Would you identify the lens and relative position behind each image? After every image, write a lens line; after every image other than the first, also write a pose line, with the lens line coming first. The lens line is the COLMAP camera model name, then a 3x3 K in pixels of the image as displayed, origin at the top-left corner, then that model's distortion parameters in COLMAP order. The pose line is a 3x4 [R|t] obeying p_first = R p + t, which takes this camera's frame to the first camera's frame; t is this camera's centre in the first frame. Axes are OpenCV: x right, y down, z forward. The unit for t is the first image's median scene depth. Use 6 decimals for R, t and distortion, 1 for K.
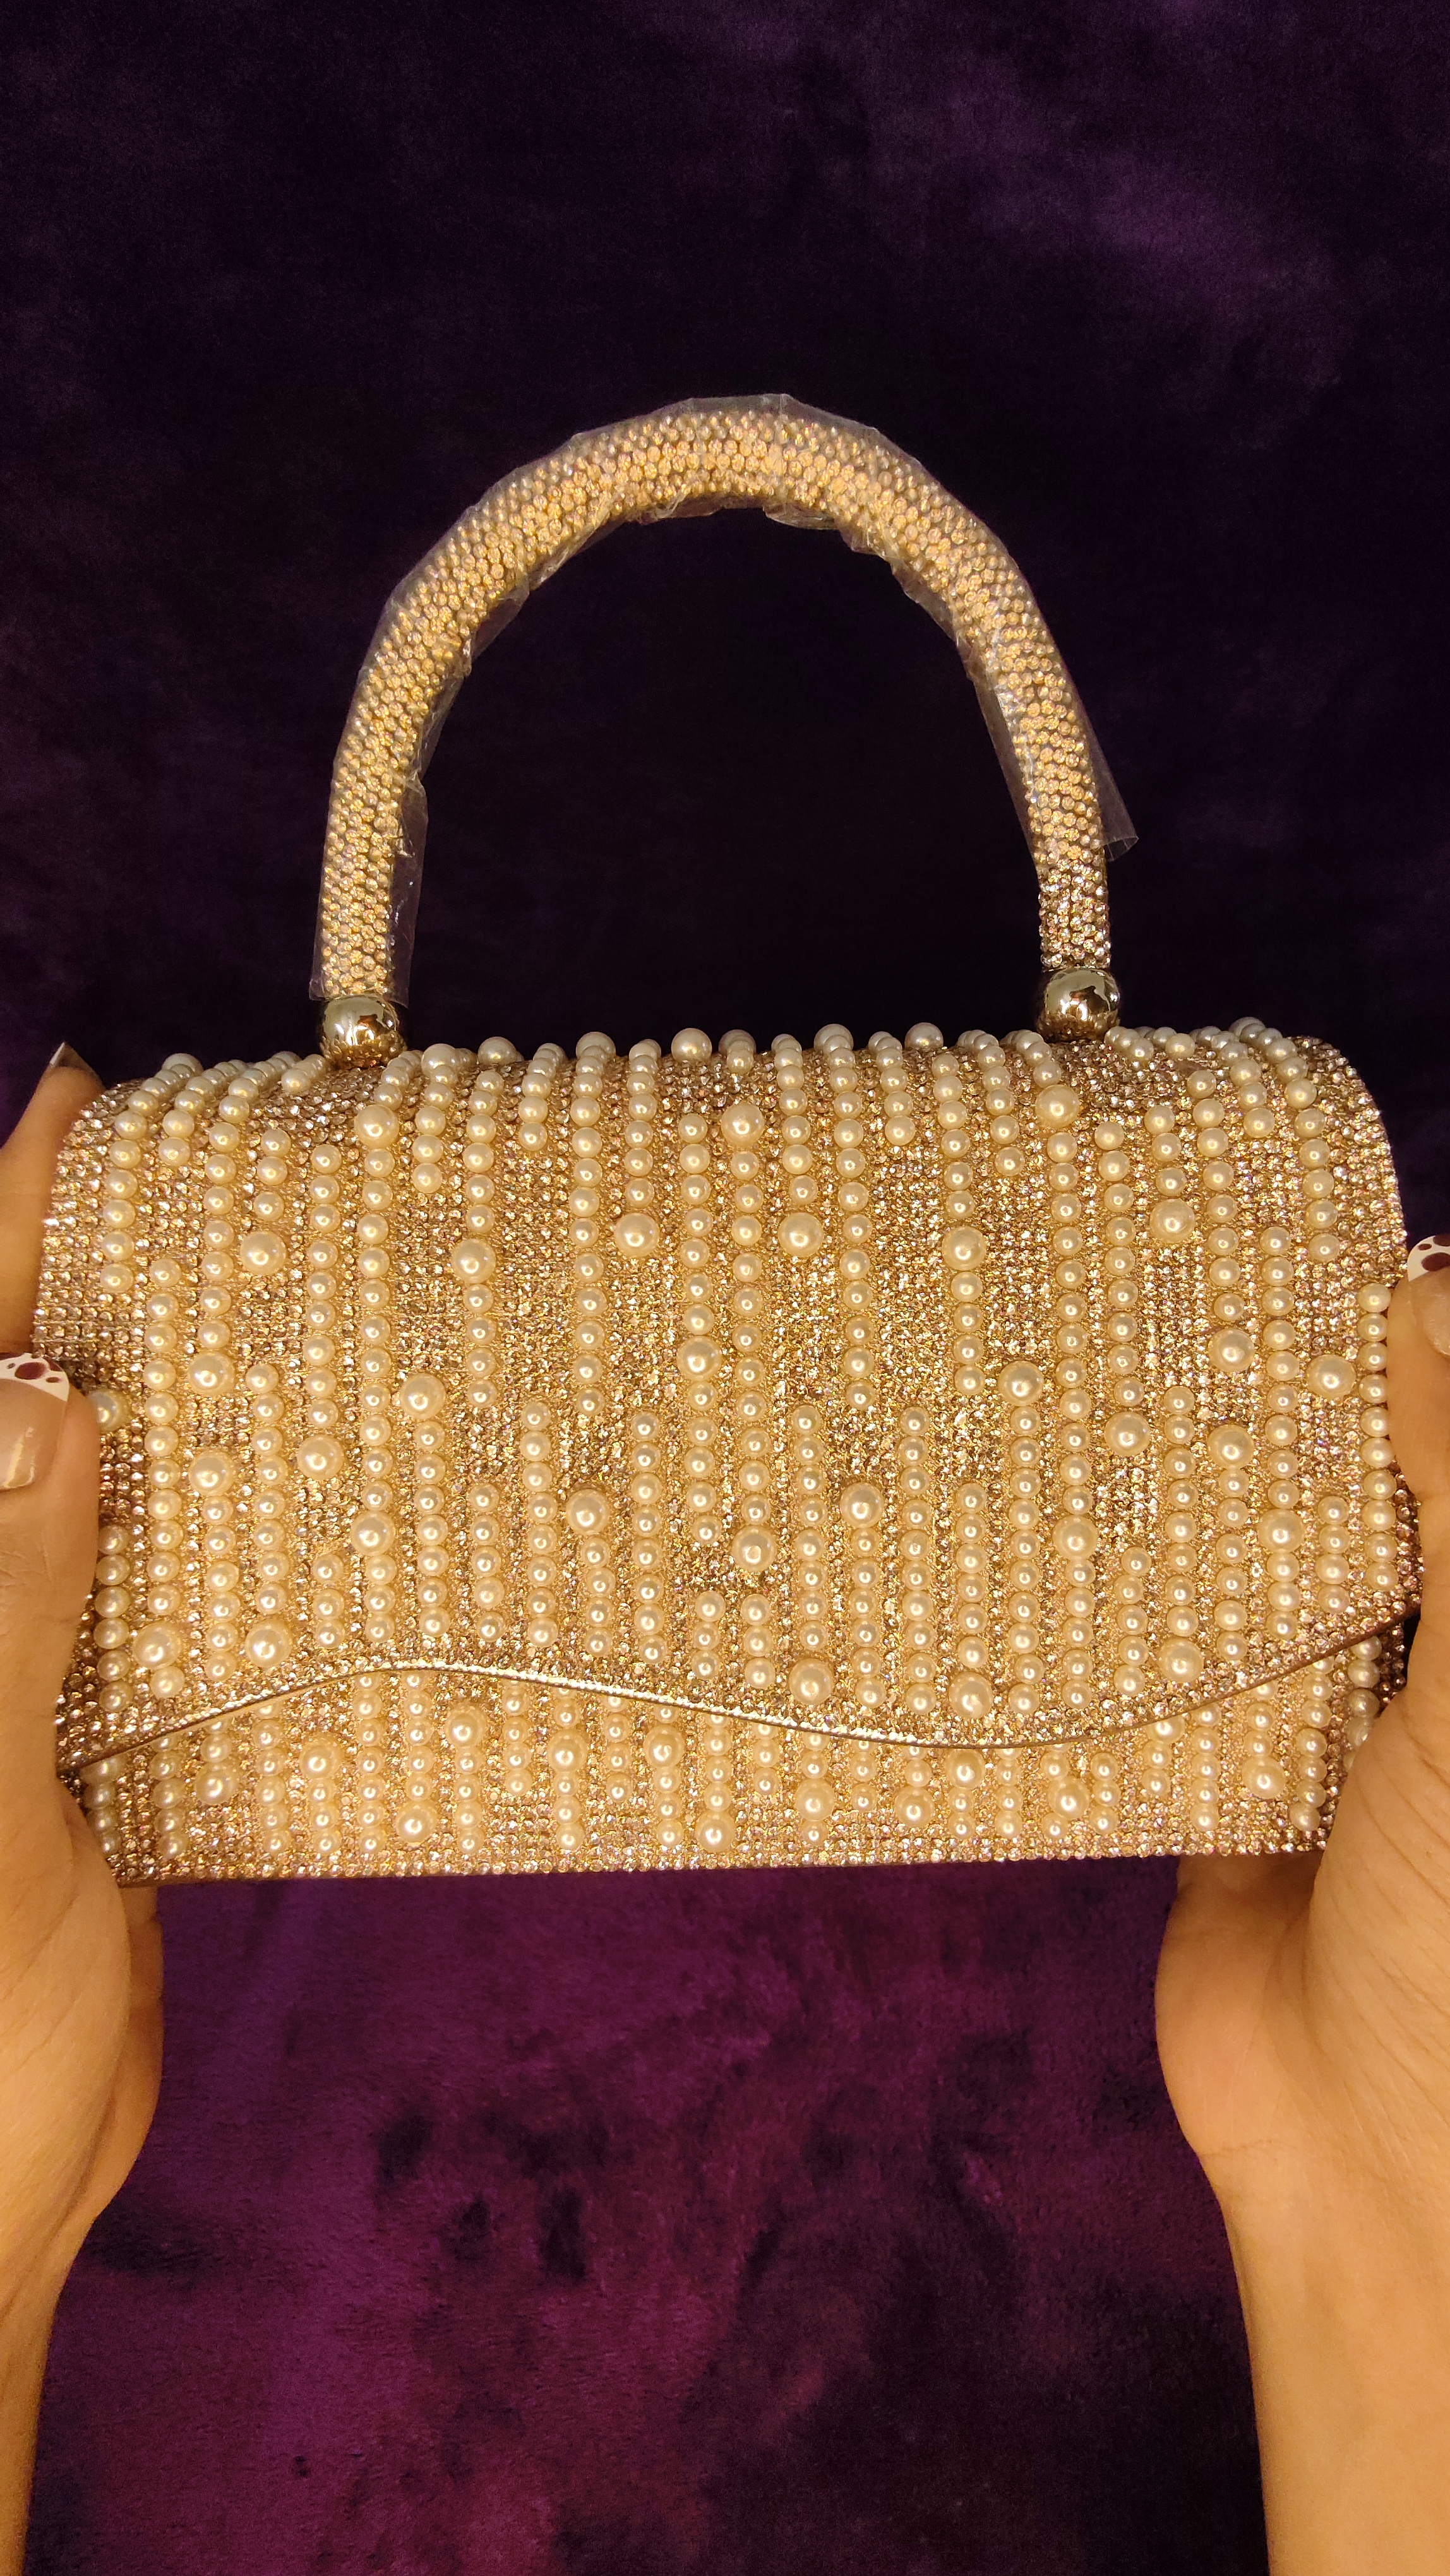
lens RADIAL K [[1175.5, 0, 737.1], [0, 1175.5, 1300.3], [0, 0, 1]] dist [0.002015, 0.000224]
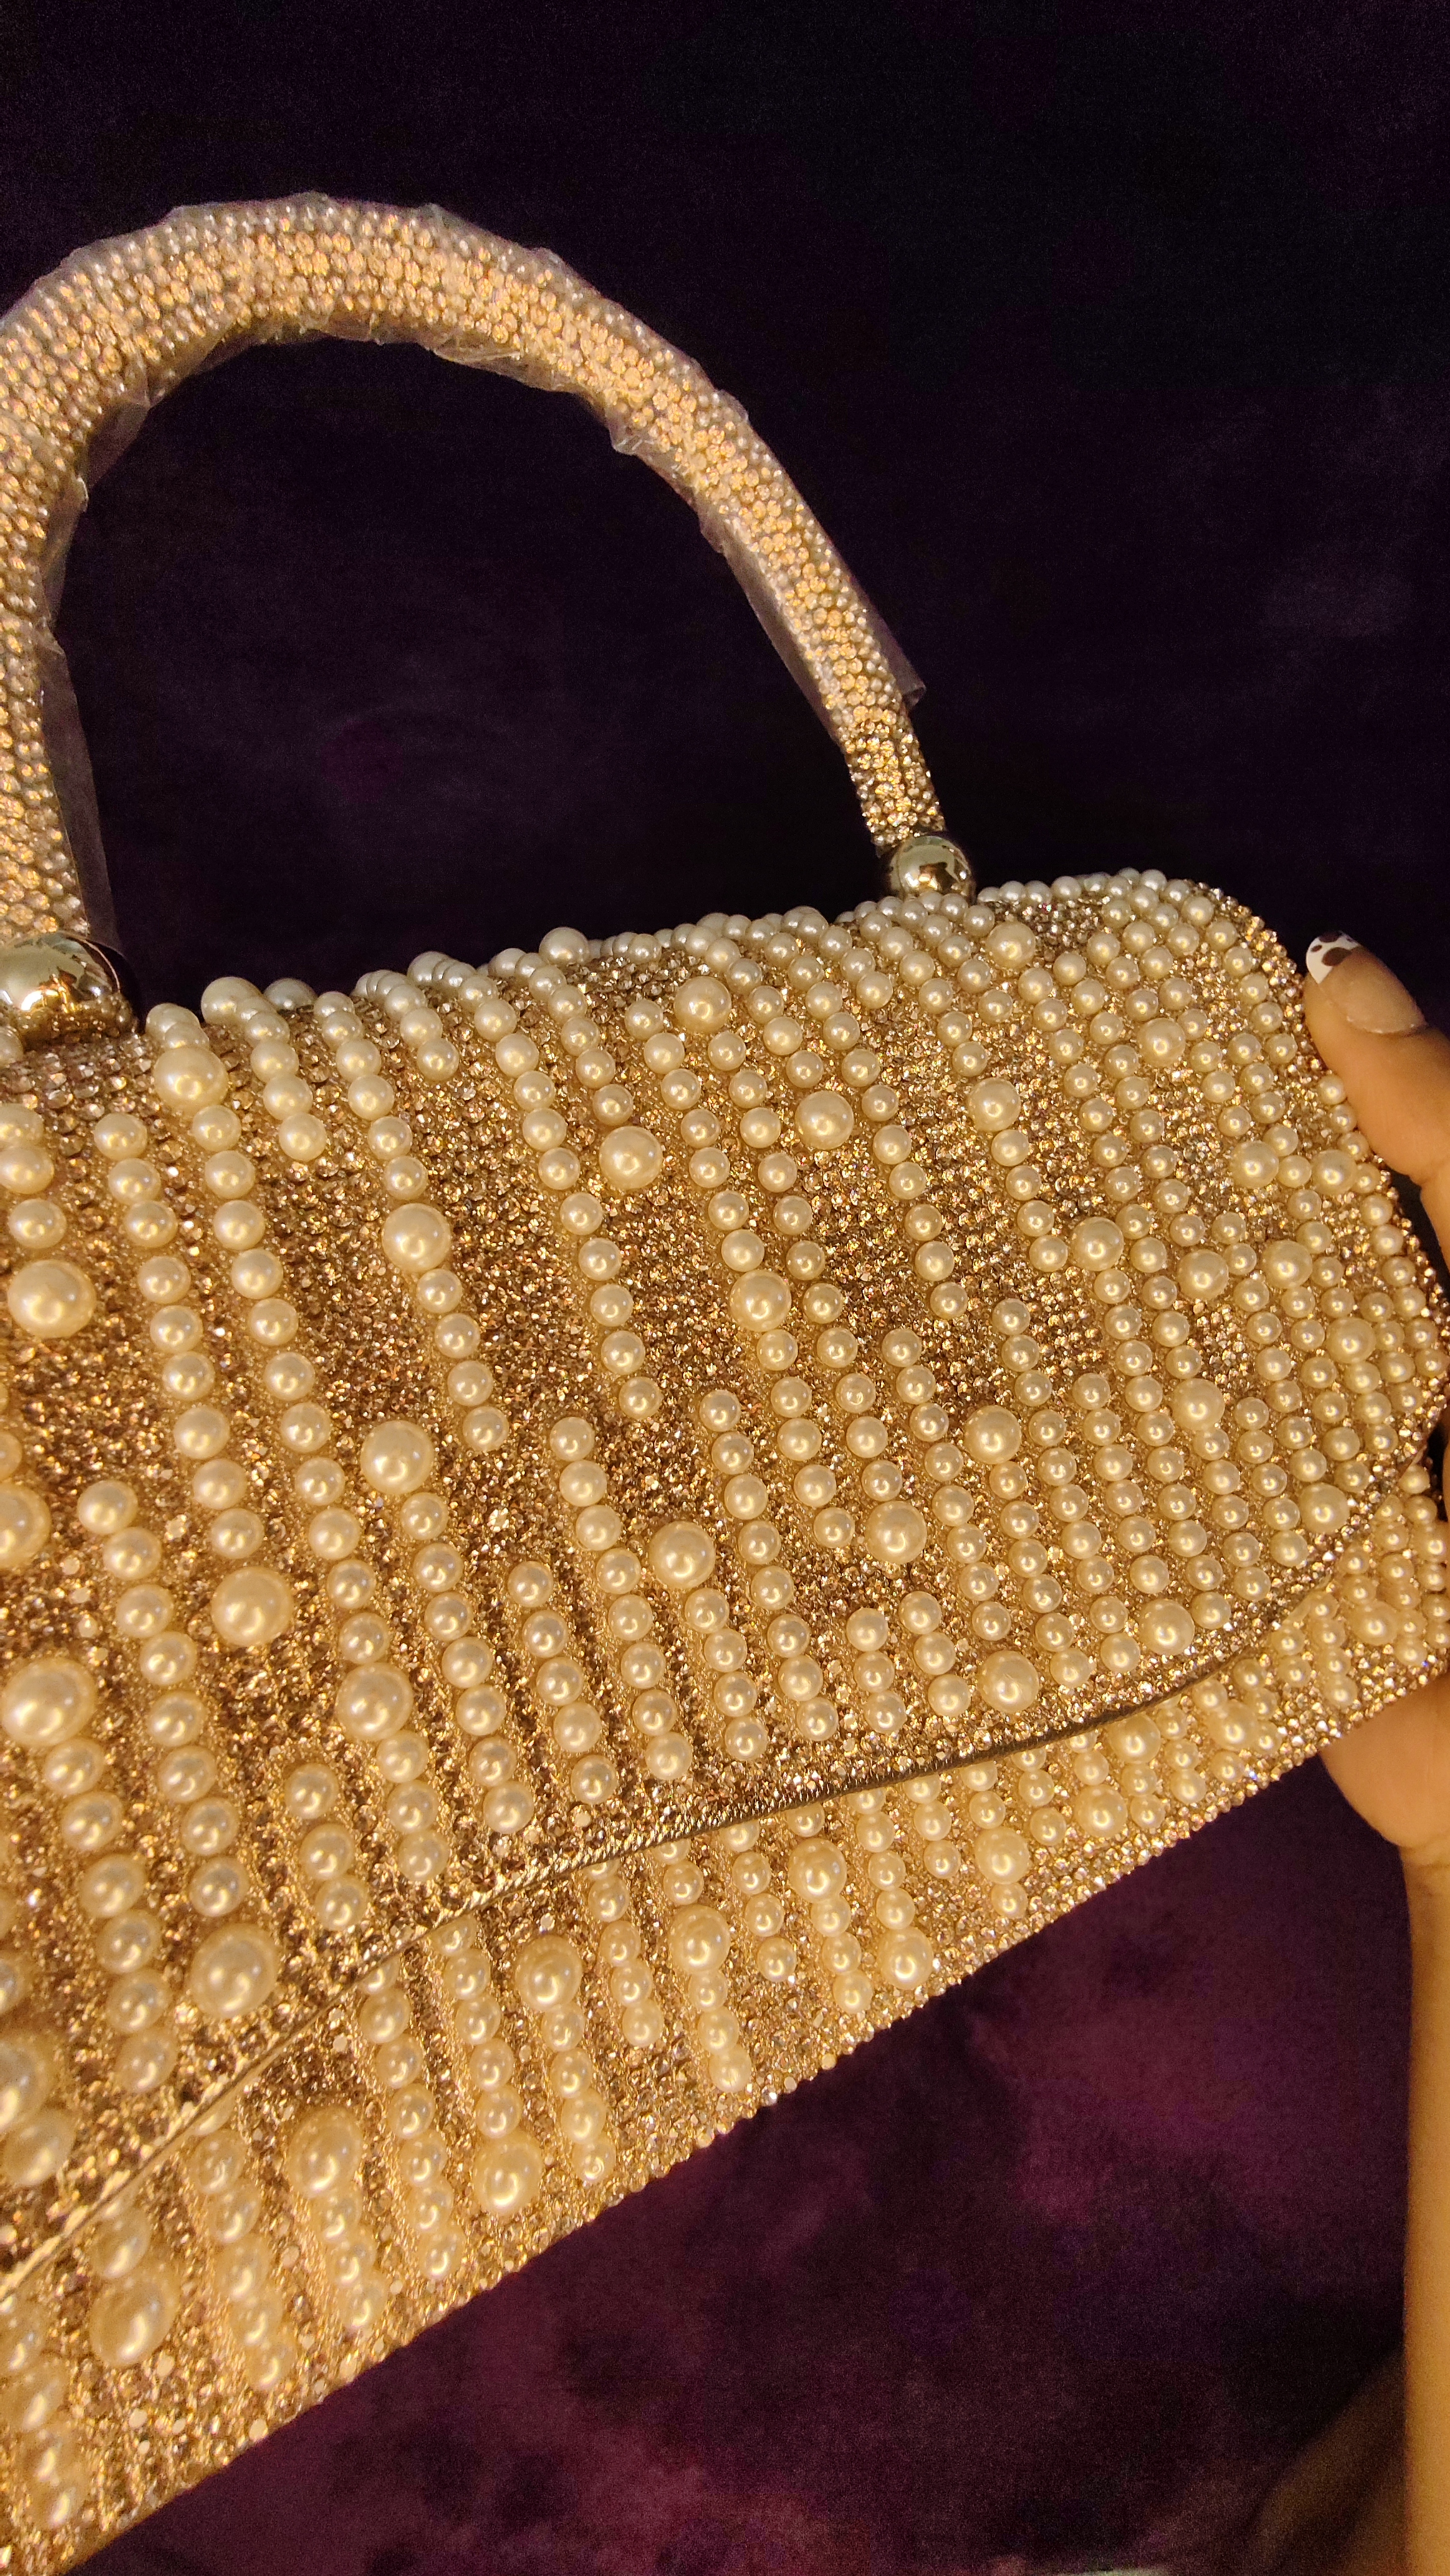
lens RADIAL K [[1175.5, 0, 737.1], [0, 1175.5, 1300.3], [0, 0, 1]] dist [0.002015, 0.000224]
pose [[0.871449, -0.229484, 0.433490, -0.349917], [0.285993, 0.955746, -0.068973, 0.092320], [-0.398478, 0.184082, 0.898515, 0.342450]]
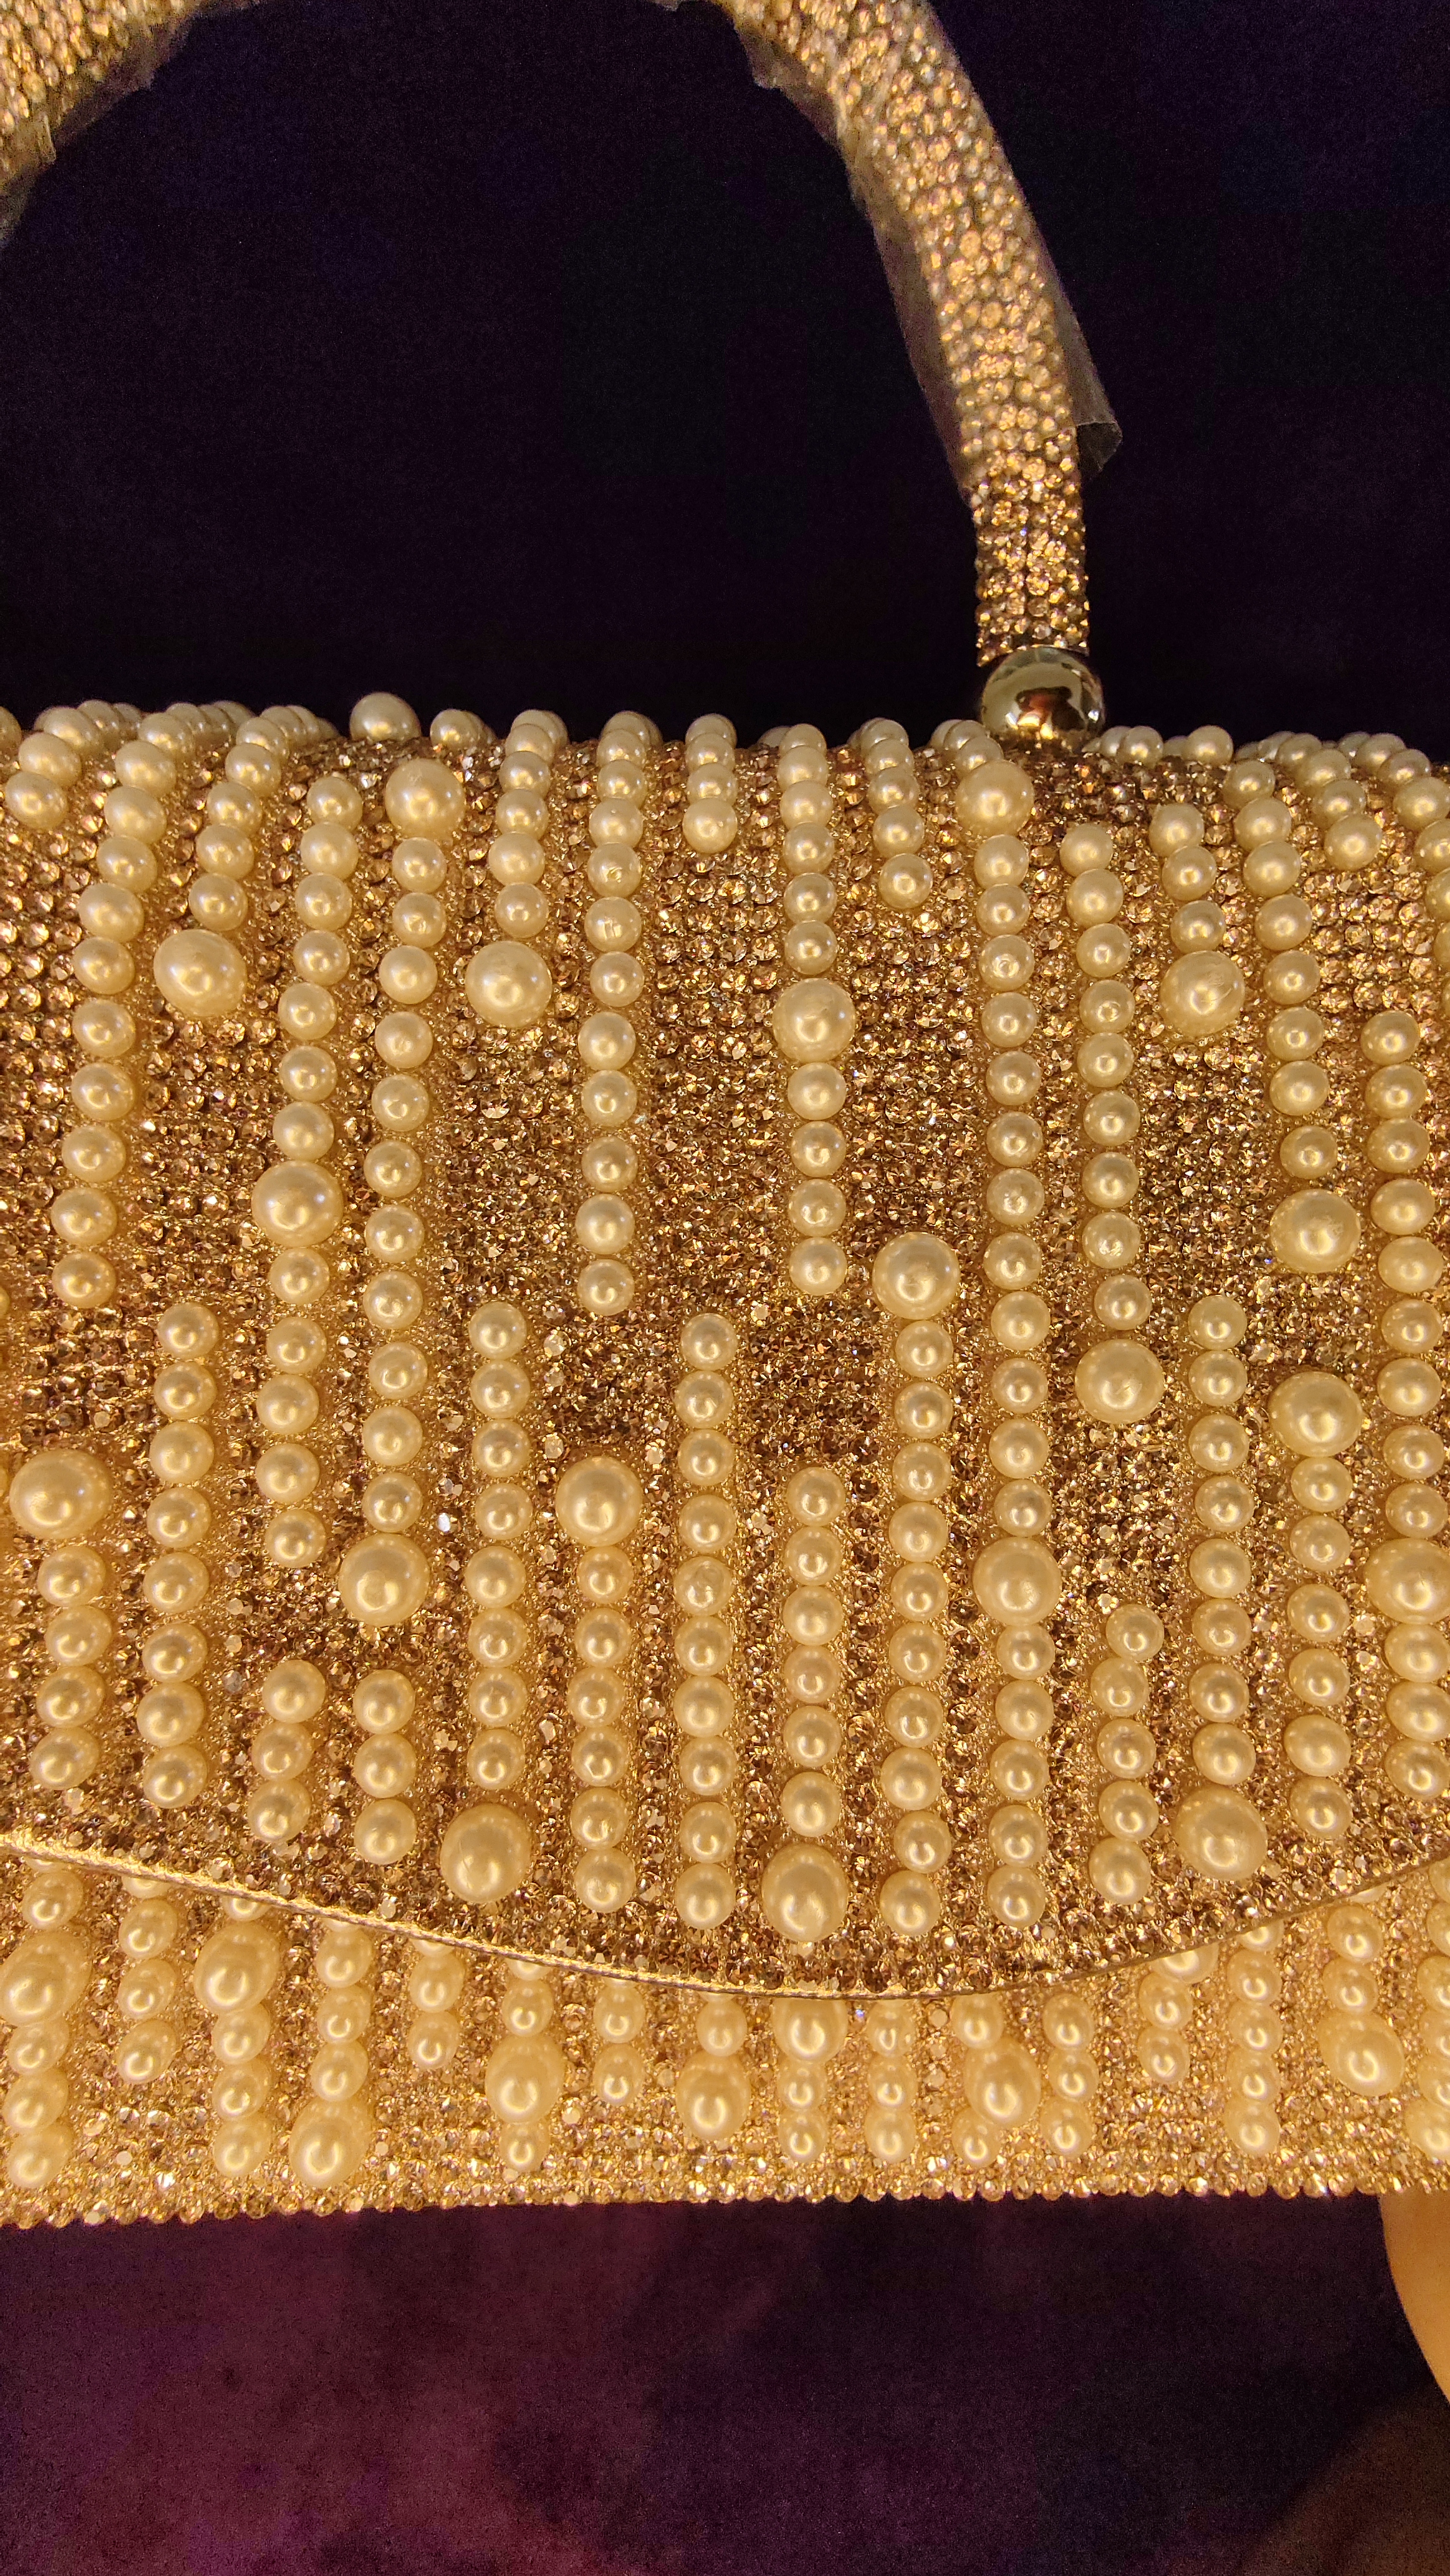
lens RADIAL K [[1221.6, 0, 725.0], [0, 1221.6, 1288.0], [0, 0, 1]] dist [-0.002681, -0.000783]
pose [[0.999337, 0.033524, 0.014175, 0.145632], [-0.032173, 0.995716, -0.086686, 0.122358], [-0.017020, 0.086173, 0.996135, 0.449590]]
